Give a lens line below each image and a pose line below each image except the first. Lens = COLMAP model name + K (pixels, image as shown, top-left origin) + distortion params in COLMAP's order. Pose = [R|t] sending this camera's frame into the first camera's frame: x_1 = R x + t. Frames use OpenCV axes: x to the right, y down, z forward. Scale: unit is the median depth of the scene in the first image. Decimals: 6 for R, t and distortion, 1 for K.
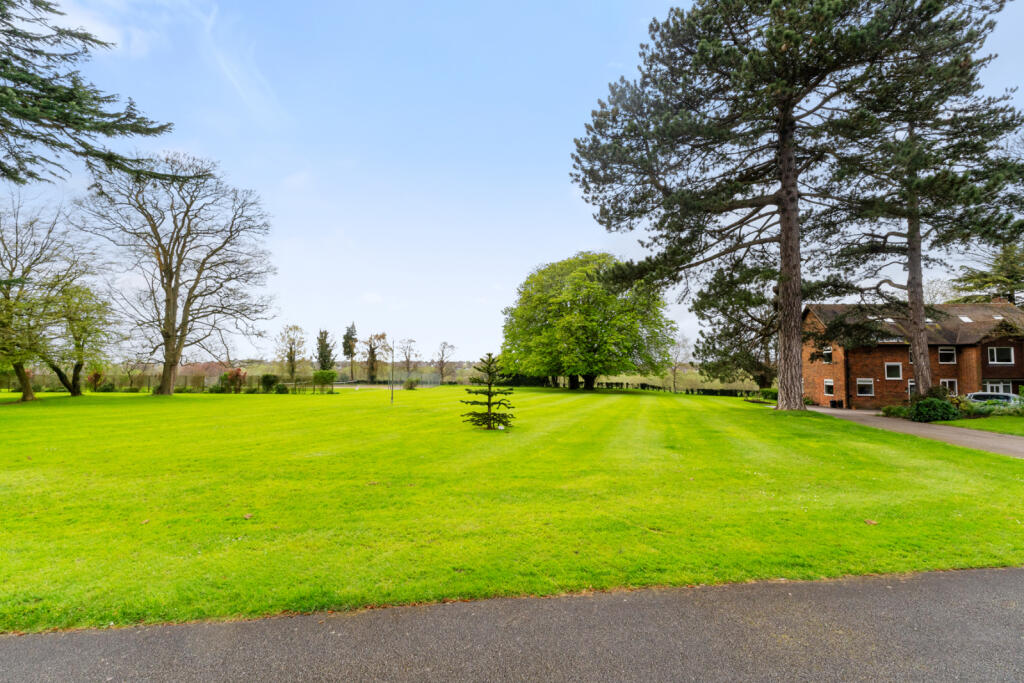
lens RADIAL K [[458.2, 0, 512.0], [0, 458.2, 341.5], [0, 0, 1]] dist [0.000804, 0.000047]
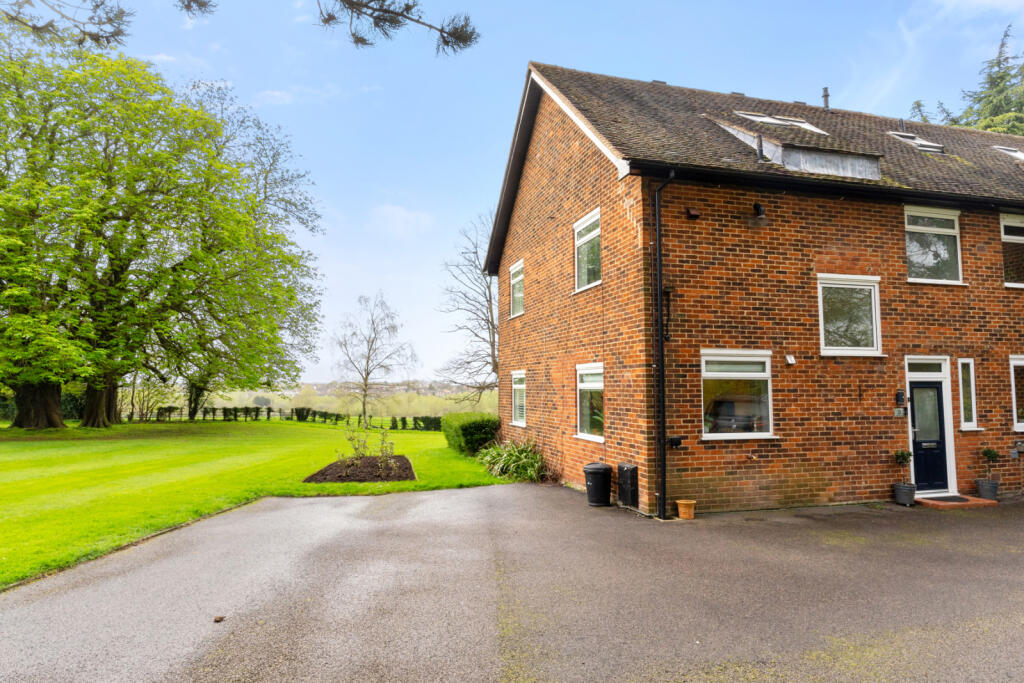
lens RADIAL K [[614.9, 0, 512.0], [0, 614.9, 341.5], [0, 0, 1]] dist [0.000522, 0.000456]
pose [[0.939589, 0.018724, 0.341792, 0.589522], [-0.011073, 0.999643, -0.024324, 0.083824], [-0.342126, 0.019070, 0.939461, 0.784588]]
